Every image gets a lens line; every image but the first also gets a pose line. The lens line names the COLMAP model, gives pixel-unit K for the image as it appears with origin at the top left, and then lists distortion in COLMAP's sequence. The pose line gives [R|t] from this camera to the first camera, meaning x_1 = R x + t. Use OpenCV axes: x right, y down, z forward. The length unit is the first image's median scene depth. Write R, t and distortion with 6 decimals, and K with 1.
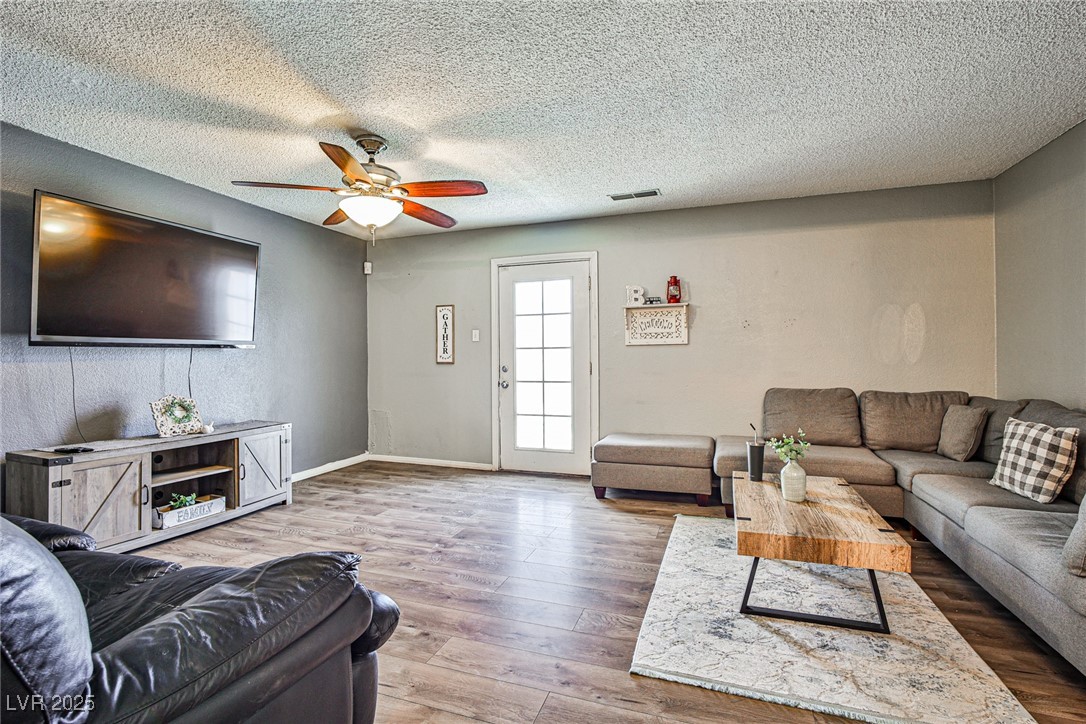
lens RADIAL K [[493.5, 0, 547.3], [0, 493.5, 360.2], [0, 0, 1]] dist [-0.031727, 0.012203]
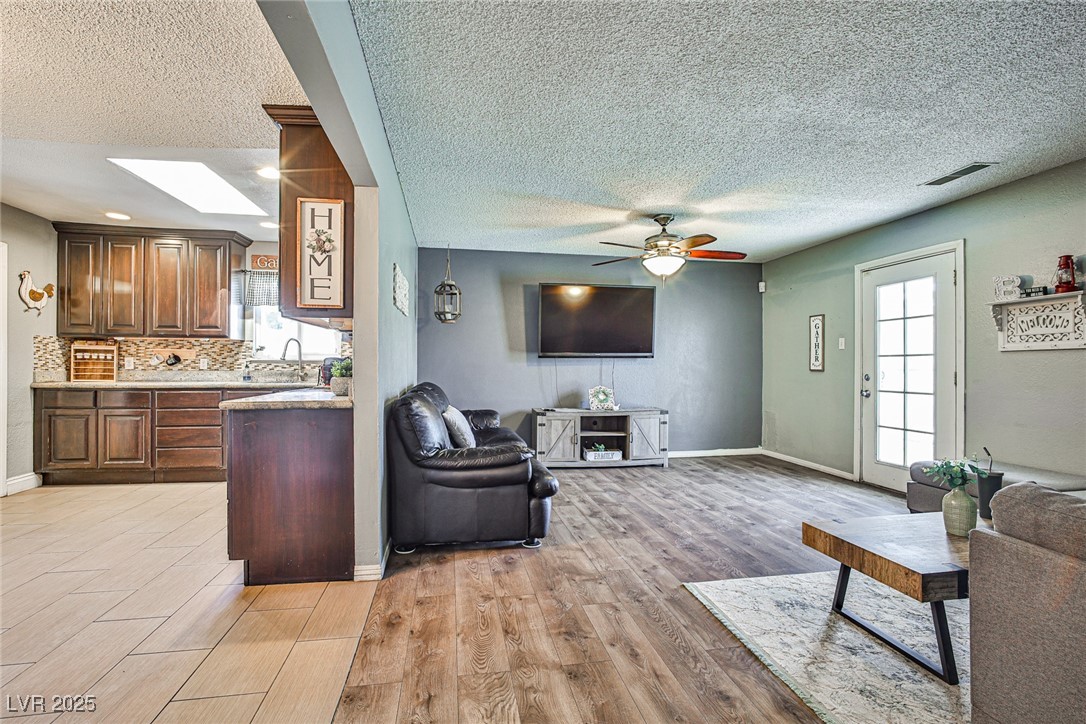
lens RADIAL K [[493.5, 0, 531.7], [0, 493.5, 367.3], [0, 0, 1]] dist [-0.031727, 0.012203]
pose [[0.485612, 0.009777, -0.874120, 0.546361], [-0.009271, 0.999939, 0.006033, -0.002295], [0.874125, 0.005174, 0.485673, -0.042607]]
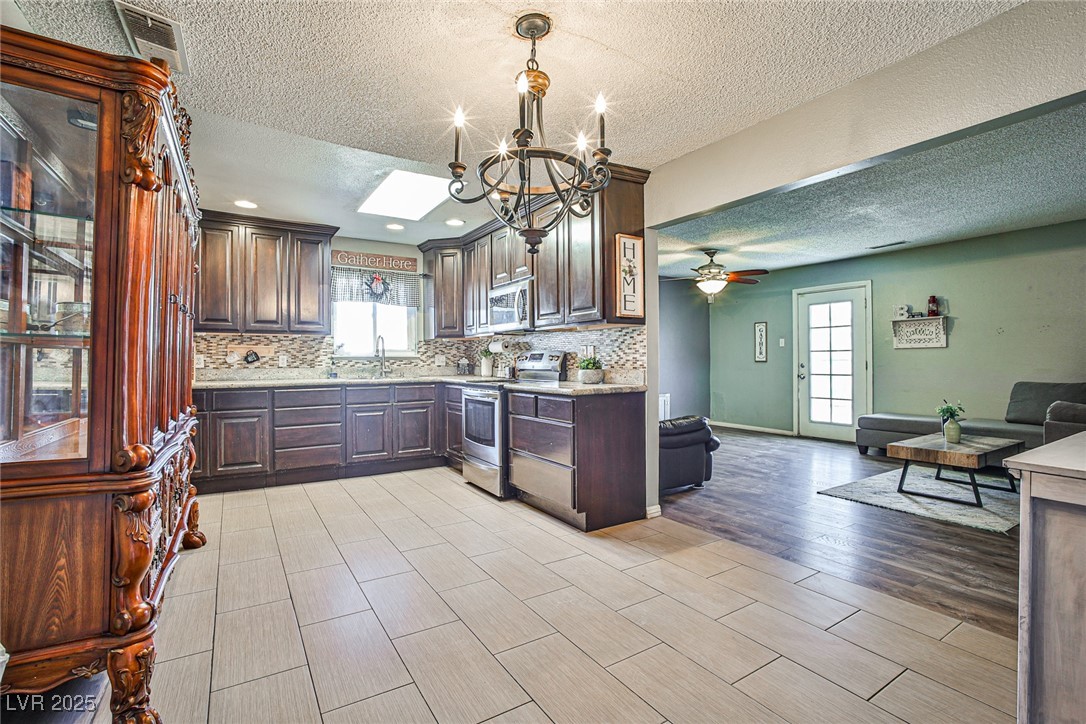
lens RADIAL K [[493.5, 0, 550.7], [0, 493.5, 358.8], [0, 0, 1]] dist [-0.031727, 0.012203]
pose [[0.785288, -0.001950, -0.619128, 0.281073], [0.000215, 0.999996, -0.002877, 0.002411], [0.619131, 0.002126, 0.785285, -0.729295]]
